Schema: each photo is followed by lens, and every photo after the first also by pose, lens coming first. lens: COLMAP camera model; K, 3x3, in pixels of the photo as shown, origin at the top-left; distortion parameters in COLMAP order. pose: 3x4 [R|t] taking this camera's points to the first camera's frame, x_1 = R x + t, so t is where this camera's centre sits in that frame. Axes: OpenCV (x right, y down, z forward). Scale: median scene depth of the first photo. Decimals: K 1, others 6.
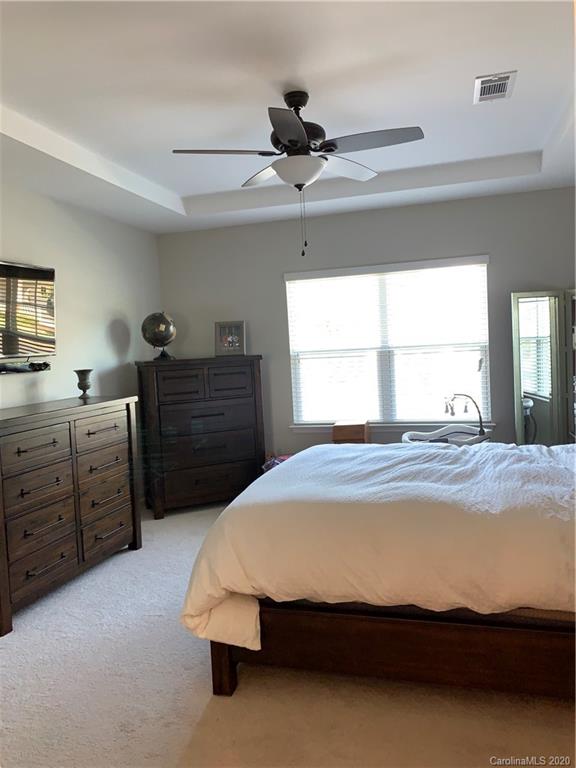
lens RADIAL K [[592.0, 0, 286.7], [0, 592.0, 380.6], [0, 0, 1]] dist [0.056338, -0.043516]
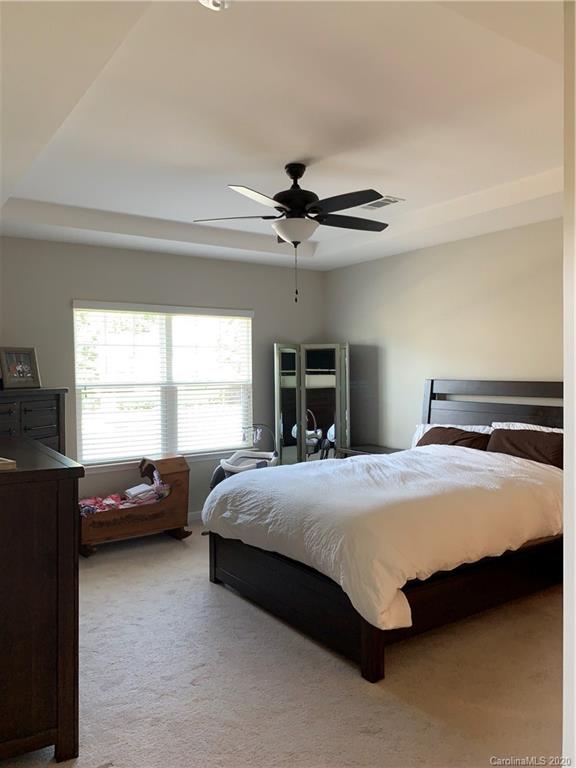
lens RADIAL K [[592.0, 0, 286.4], [0, 592.0, 383.8], [0, 0, 1]] dist [0.056338, -0.043516]
pose [[0.632115, 0.028474, 0.774351, -0.526731], [0.022328, 0.998240, -0.054934, 0.007179], [-0.774553, 0.052014, 0.630367, 0.177453]]
